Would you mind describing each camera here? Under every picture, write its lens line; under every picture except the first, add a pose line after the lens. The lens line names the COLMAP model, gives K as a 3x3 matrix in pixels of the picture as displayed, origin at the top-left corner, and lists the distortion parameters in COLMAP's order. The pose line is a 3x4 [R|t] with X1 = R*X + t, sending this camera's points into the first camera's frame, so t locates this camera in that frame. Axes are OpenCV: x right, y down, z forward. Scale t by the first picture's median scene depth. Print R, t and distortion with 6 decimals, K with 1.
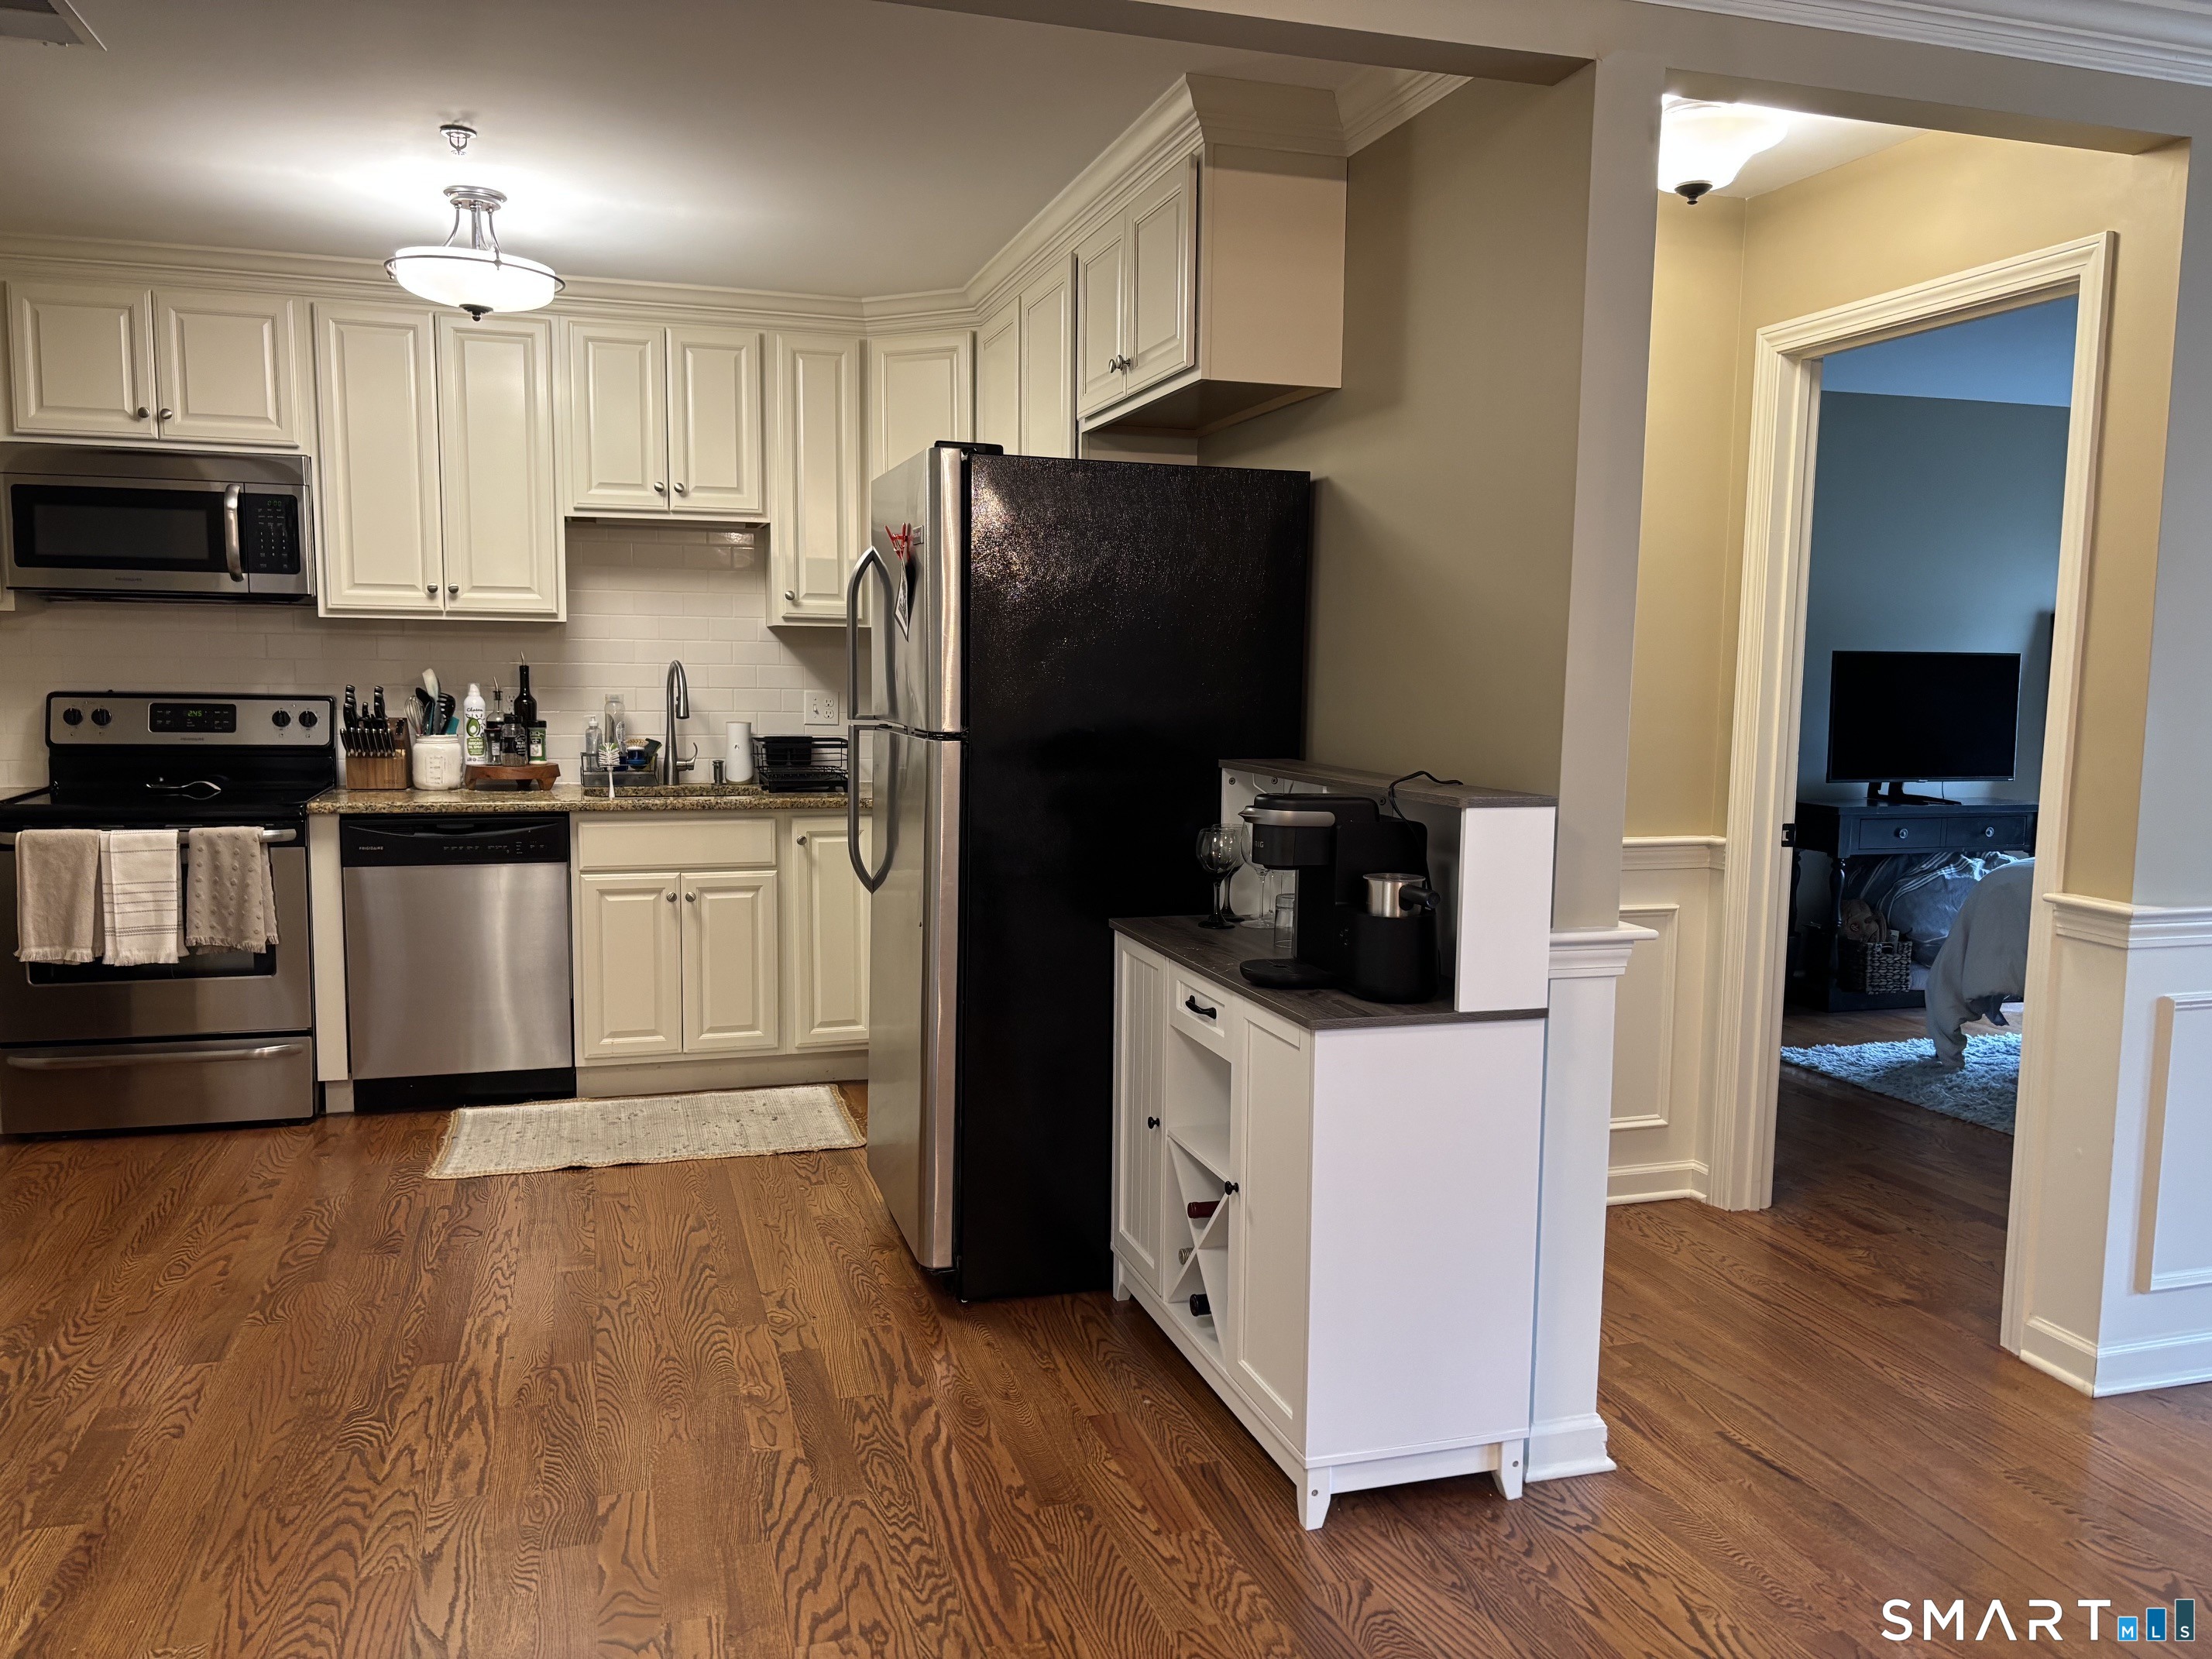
lens RADIAL K [[1639.3, 0, 1095.8], [0, 1639.3, 839.3], [0, 0, 1]] dist [0.063530, -0.080056]
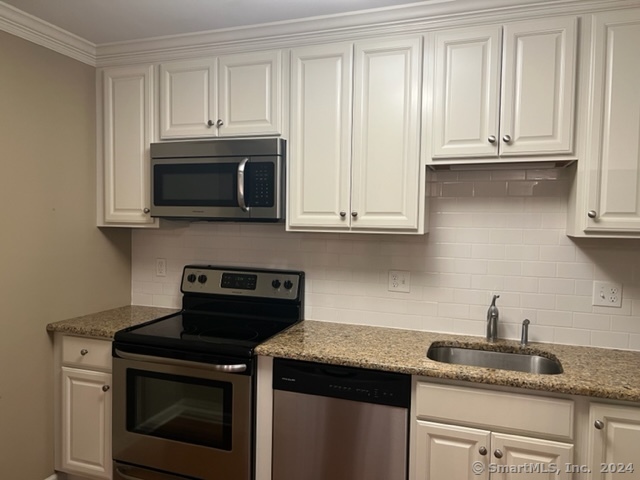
lens RADIAL K [[474.3, 0, 317.0], [0, 474.3, 242.8], [0, 0, 1]] dist [0.063530, -0.080056]
pose [[0.807830, 0.029671, -0.588668, -0.146653], [-0.069866, 0.996511, -0.045649, -0.099867], [0.585260, 0.078004, 0.807085, 0.608980]]
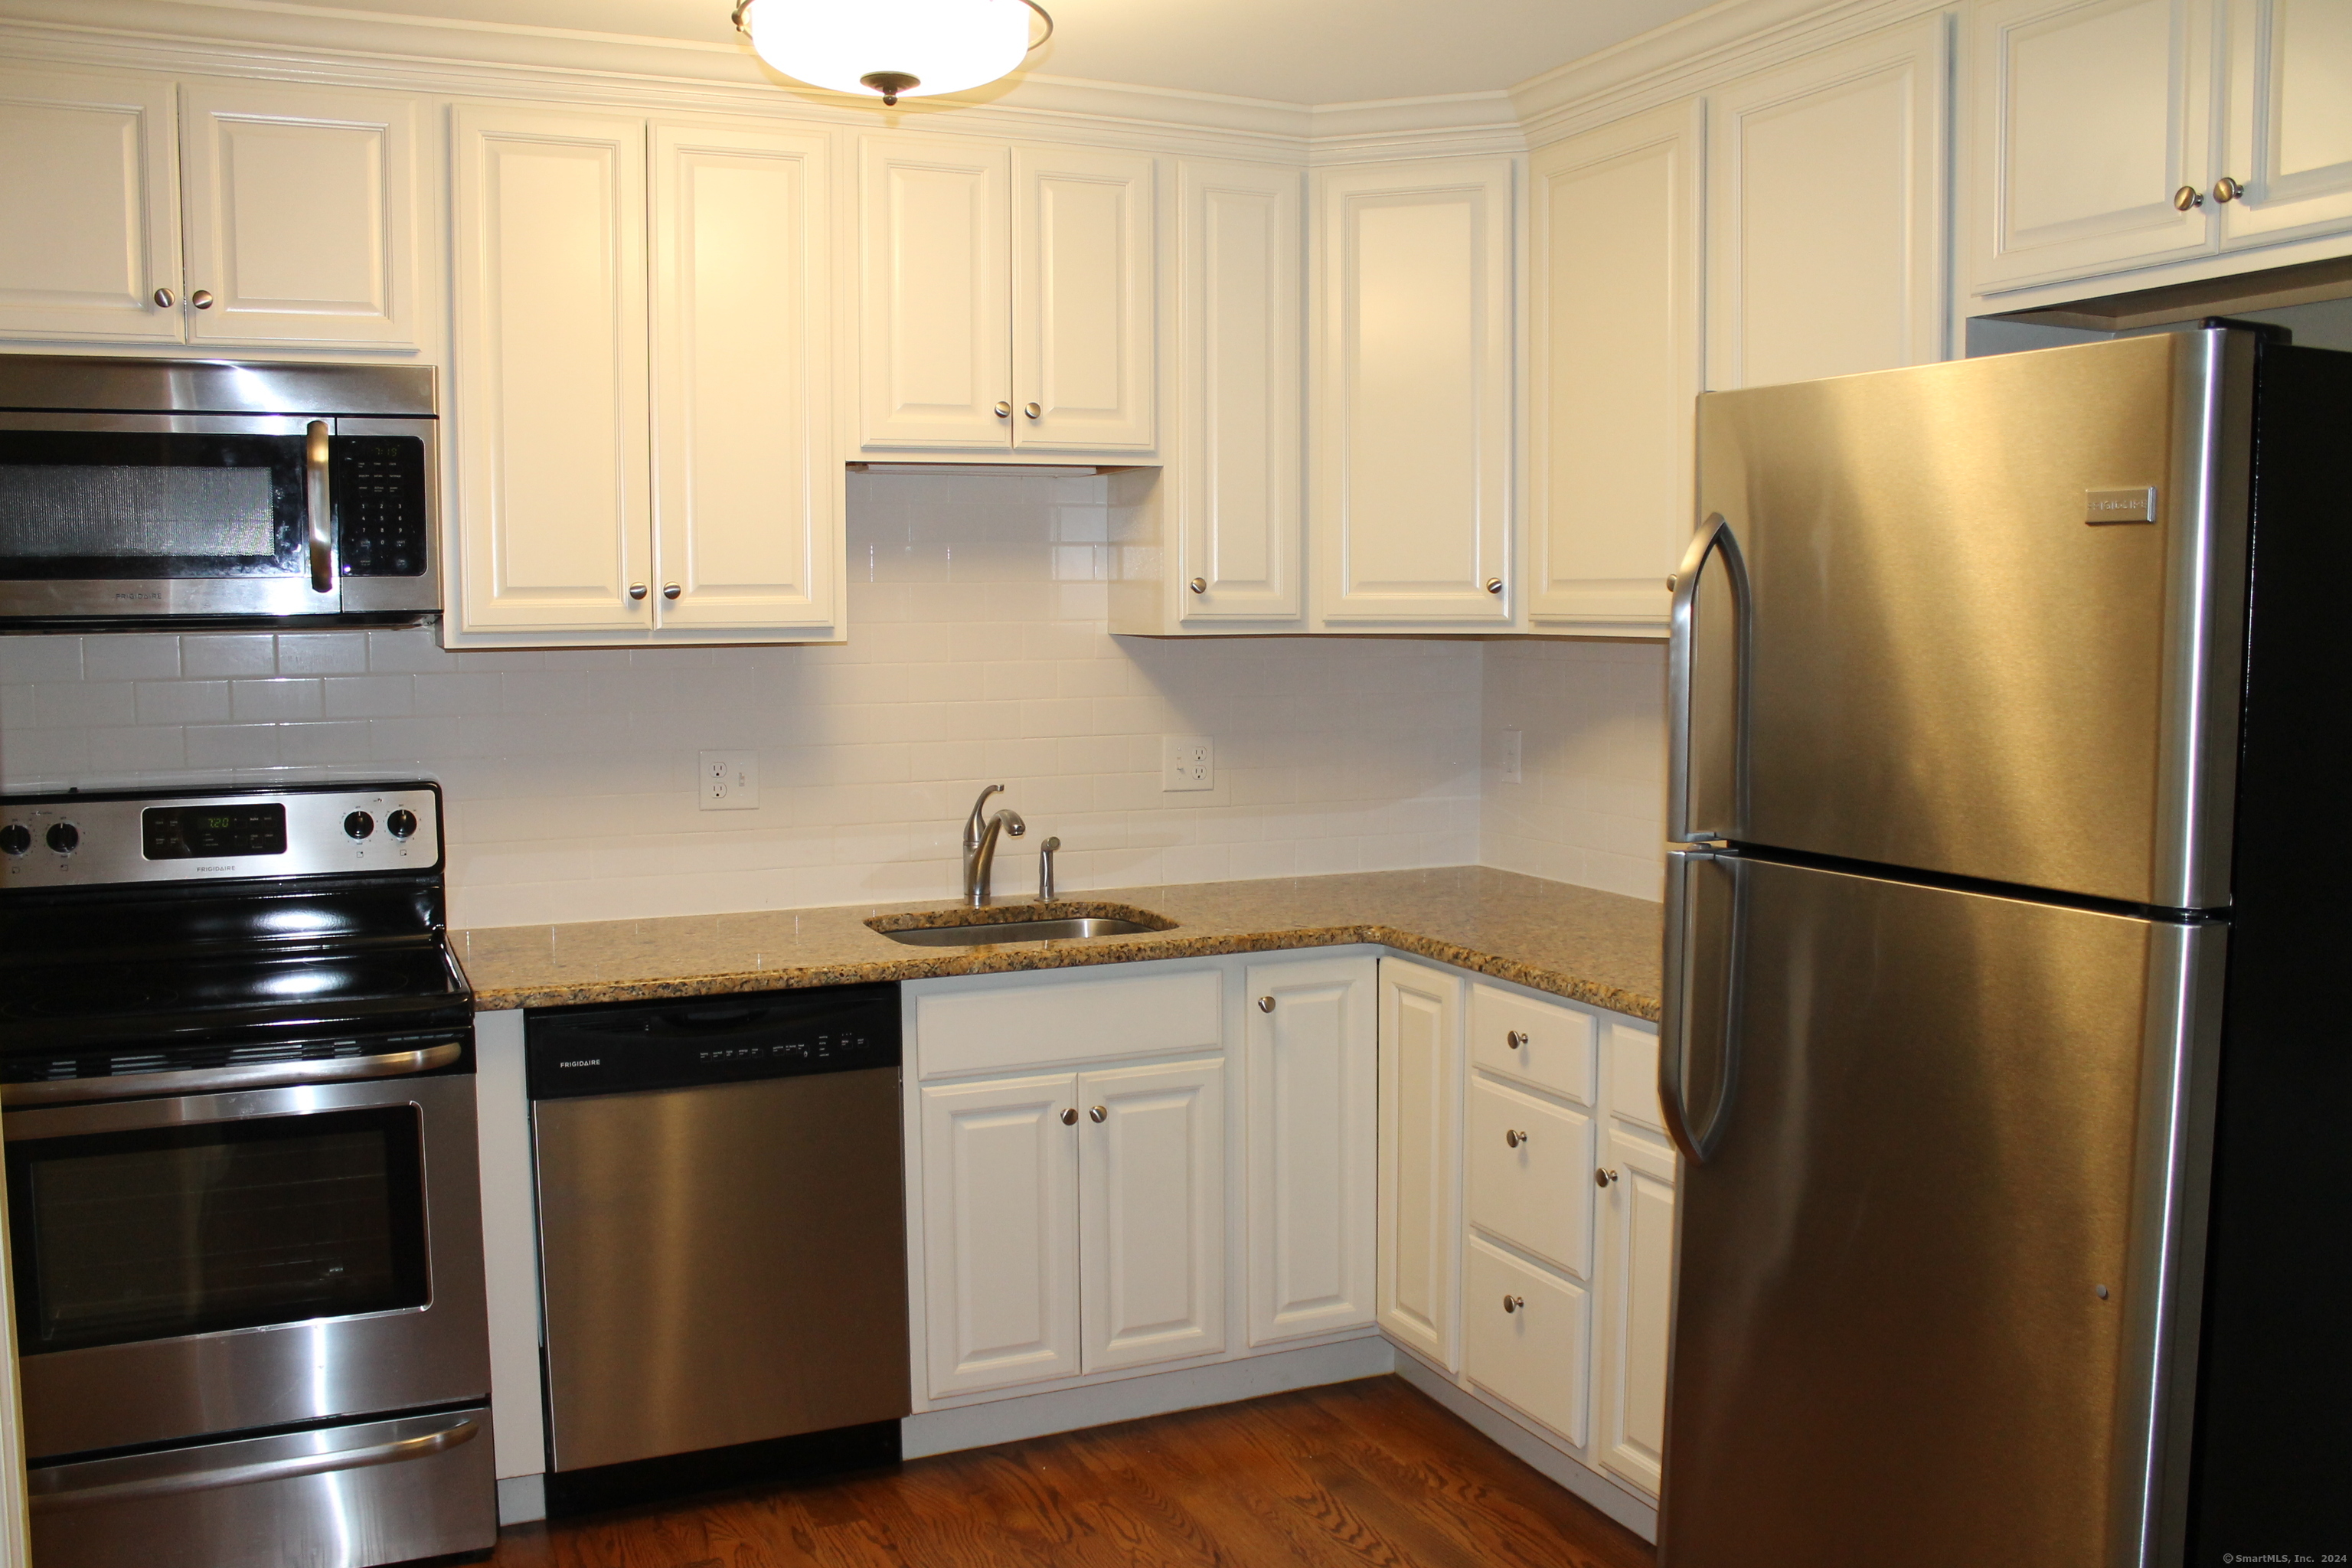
lens RADIAL K [[1982.7, 0, 1176.0], [0, 1982.7, 784.0], [0, 0, 1]] dist [-0.164221, 0.138663]
pose [[0.990930, -0.030633, 0.130842, -0.306303], [0.033649, 0.999215, -0.020902, -0.064887], [-0.130099, 0.025115, 0.991183, 0.308637]]
